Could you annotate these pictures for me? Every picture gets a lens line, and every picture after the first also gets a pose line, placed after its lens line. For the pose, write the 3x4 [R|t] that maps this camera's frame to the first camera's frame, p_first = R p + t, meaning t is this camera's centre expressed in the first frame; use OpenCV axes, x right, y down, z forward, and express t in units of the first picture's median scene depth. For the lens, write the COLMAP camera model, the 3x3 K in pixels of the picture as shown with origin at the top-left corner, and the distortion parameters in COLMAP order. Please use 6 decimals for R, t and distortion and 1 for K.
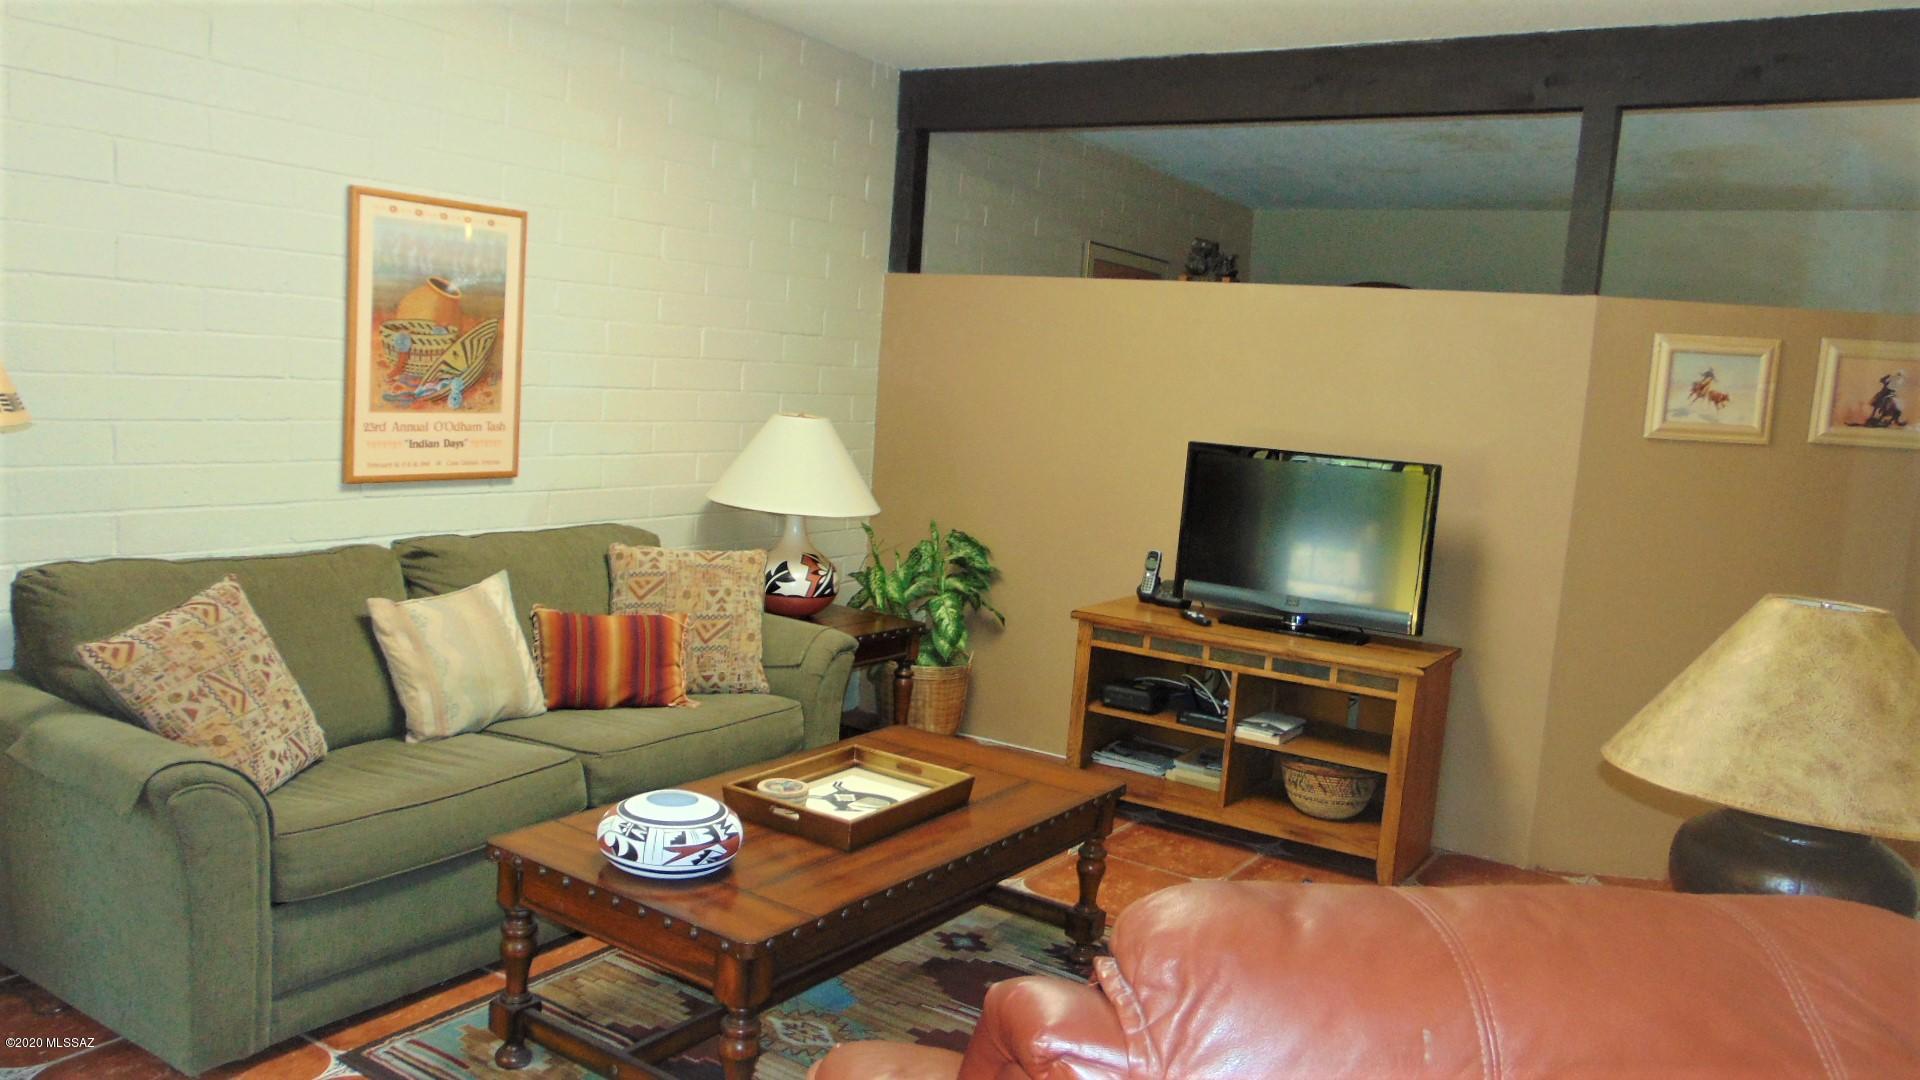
lens RADIAL K [[1429.9, 0, 964.9], [0, 1429.9, 539.4], [0, 0, 1]] dist [-0.045252, 0.072078]
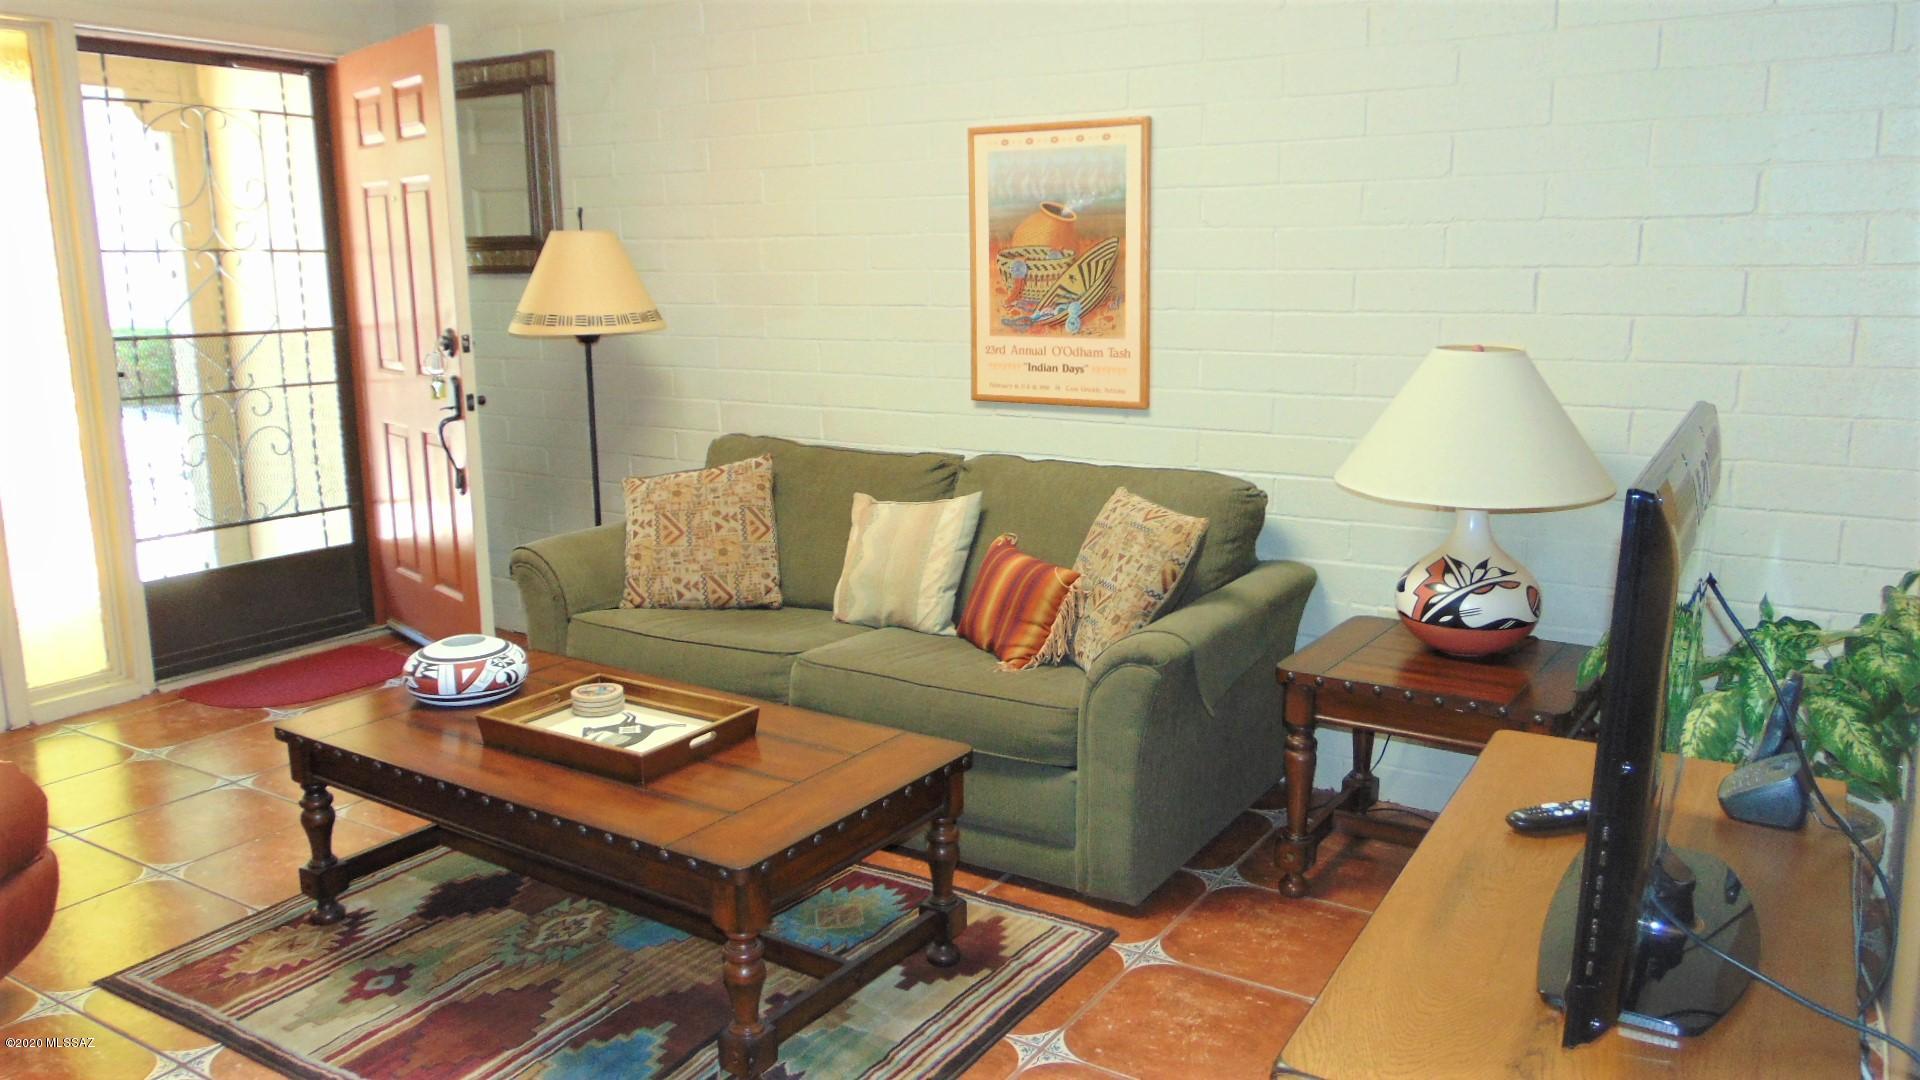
lens RADIAL K [[1429.9, 0, 964.6], [0, 1429.9, 542.4], [0, 0, 1]] dist [-0.045252, 0.072078]
pose [[0.012033, 0.125672, -0.991999, 0.658796], [-0.114114, 0.985762, 0.123498, -0.064133], [0.993395, 0.111715, 0.026203, 0.935920]]
